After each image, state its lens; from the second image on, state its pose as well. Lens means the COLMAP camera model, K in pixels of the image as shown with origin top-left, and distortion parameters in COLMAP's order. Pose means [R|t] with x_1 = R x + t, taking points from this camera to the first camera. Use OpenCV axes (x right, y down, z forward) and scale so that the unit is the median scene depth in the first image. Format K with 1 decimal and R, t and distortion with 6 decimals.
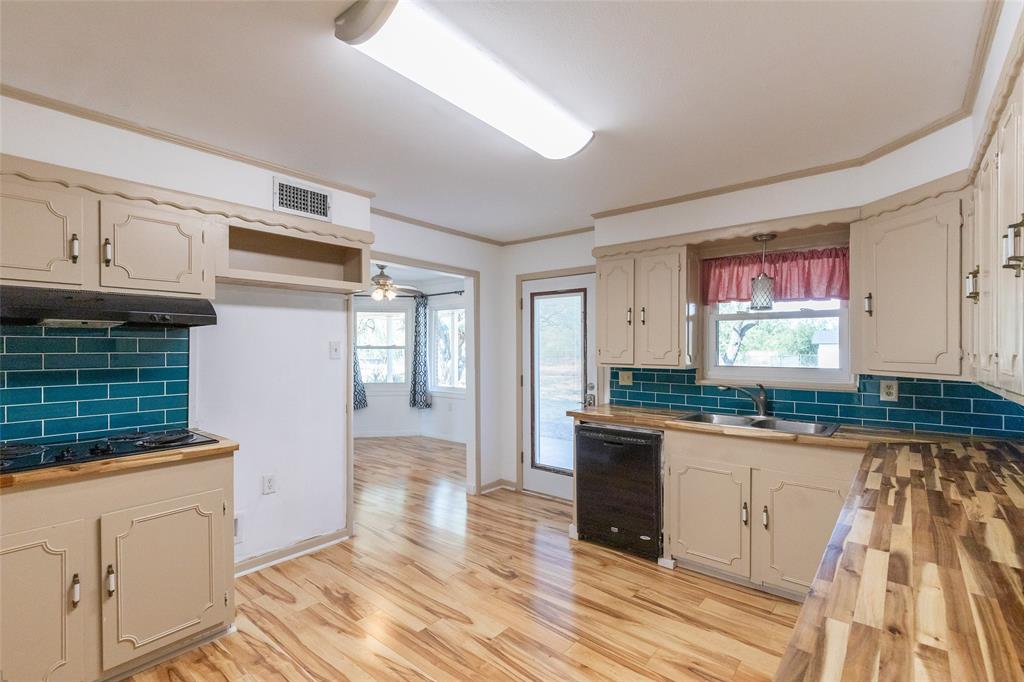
lens RADIAL K [[461.4, 0, 516.7], [0, 461.4, 345.8], [0, 0, 1]] dist [0.012949, -0.002682]
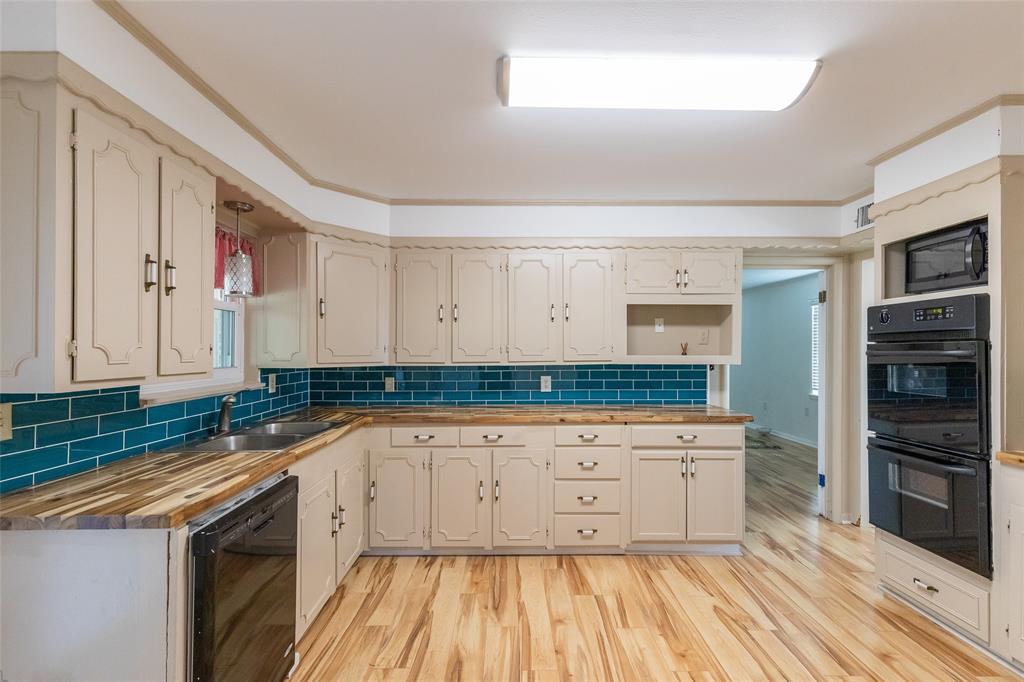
lens RADIAL K [[461.4, 0, 516.3], [0, 461.4, 346.7], [0, 0, 1]] dist [0.012949, -0.002682]
pose [[-0.648534, -0.002262, 0.761182, -0.390013], [-0.010942, 0.999920, -0.006351, 0.008401], [-0.761107, -0.012448, -0.648507, 1.165374]]
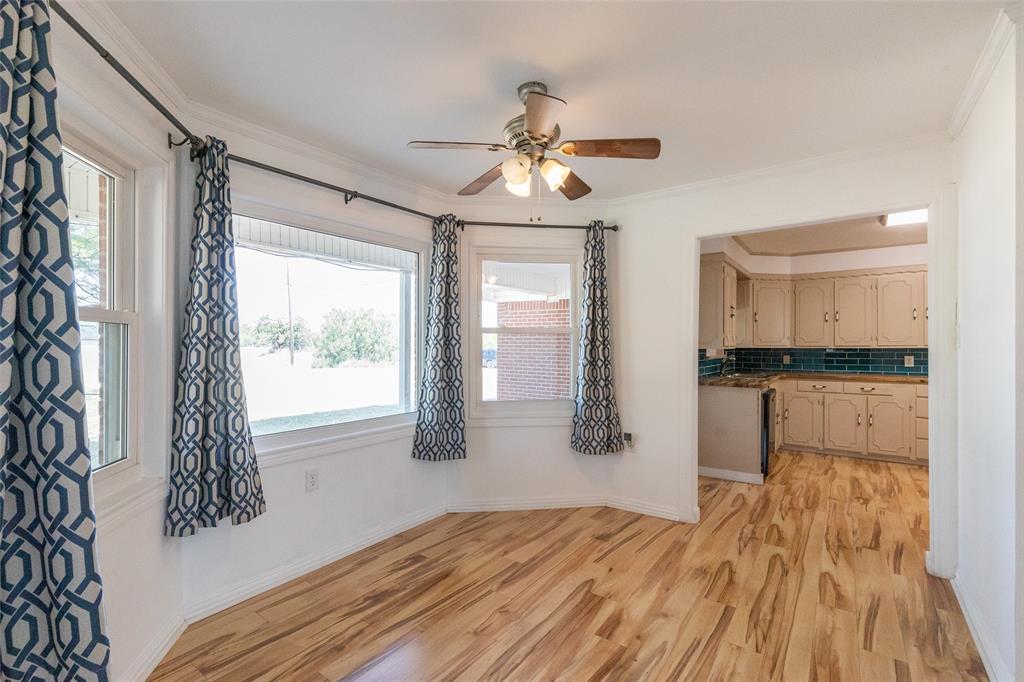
lens RADIAL K [[461.4, 0, 511.8], [0, 461.4, 344.5], [0, 0, 1]] dist [0.012949, -0.002682]
pose [[-0.058782, -0.004213, 0.998262, -1.233827], [-0.007955, 0.999961, 0.003751, 0.038281], [-0.998239, -0.007721, -0.058813, 1.969742]]
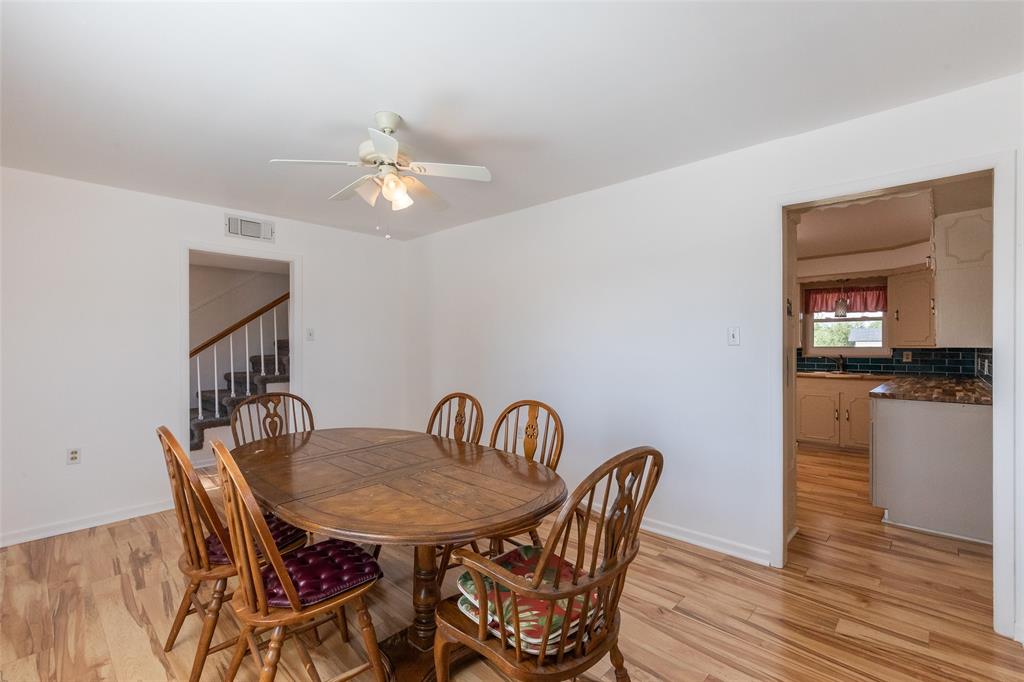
lens RADIAL K [[461.4, 0, 522.5], [0, 461.4, 342.5], [0, 0, 1]] dist [0.012949, -0.002682]
pose [[0.999220, 0.000746, -0.039492, -0.750769], [-0.000897, 0.999992, -0.003803, 0.039427], [0.039489, 0.003835, 0.999213, -1.028515]]
